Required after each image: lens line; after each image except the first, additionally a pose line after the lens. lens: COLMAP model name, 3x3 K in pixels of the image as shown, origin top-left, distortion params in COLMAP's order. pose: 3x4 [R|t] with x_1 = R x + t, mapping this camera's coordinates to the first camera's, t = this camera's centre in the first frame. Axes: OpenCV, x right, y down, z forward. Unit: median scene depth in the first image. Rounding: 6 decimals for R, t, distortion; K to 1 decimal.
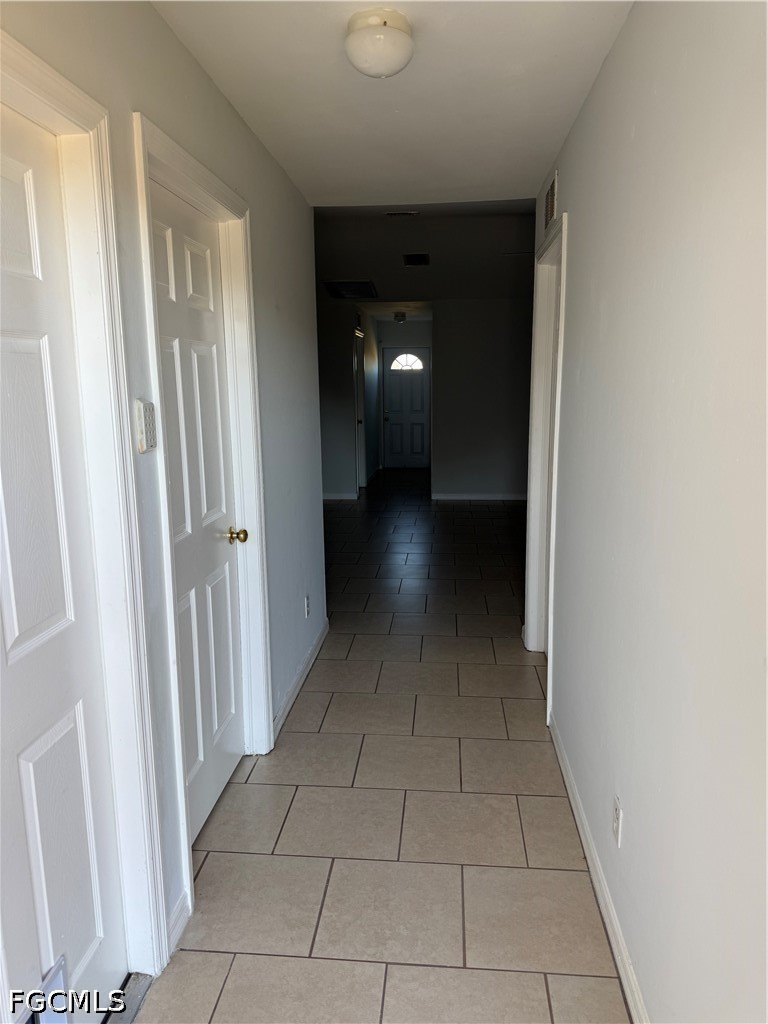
lens RADIAL K [[724.5, 0, 386.4], [0, 724.5, 511.5], [0, 0, 1]] dist [0.005778, -0.002438]
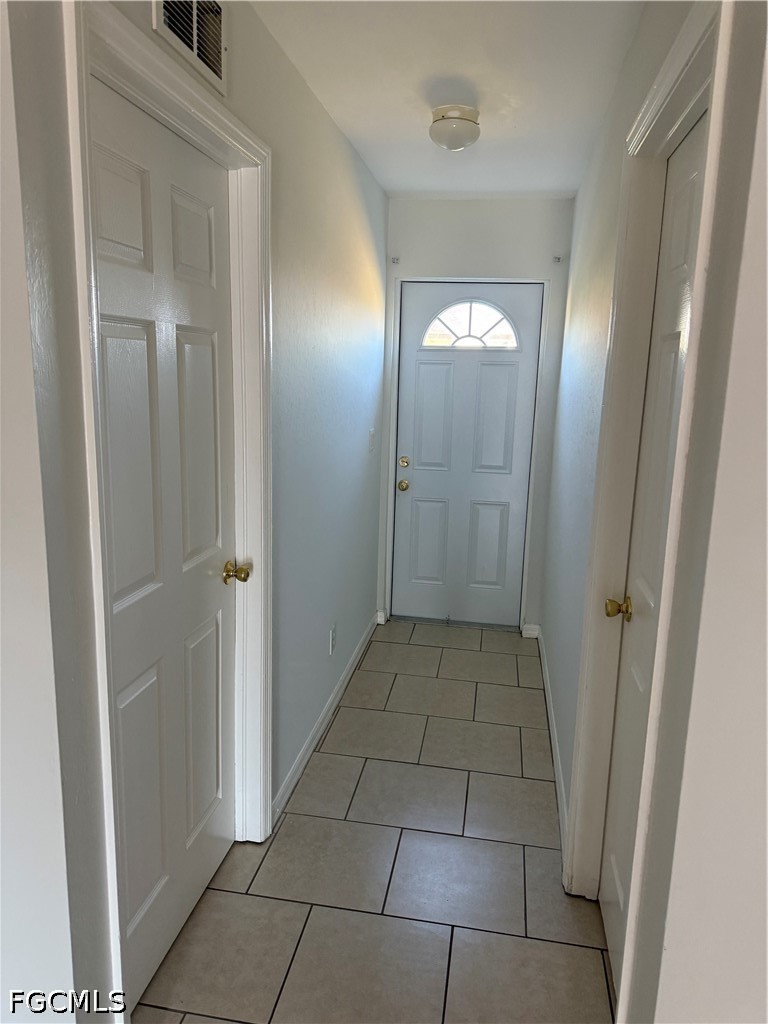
lens RADIAL K [[724.5, 0, 380.0], [0, 724.5, 510.2], [0, 0, 1]] dist [0.005778, -0.002438]
pose [[0.995803, 0.053383, -0.074347, 0.015463], [-0.053731, 0.998552, -0.002695, -0.112003], [0.074095, 0.006678, 0.997229, 0.634822]]
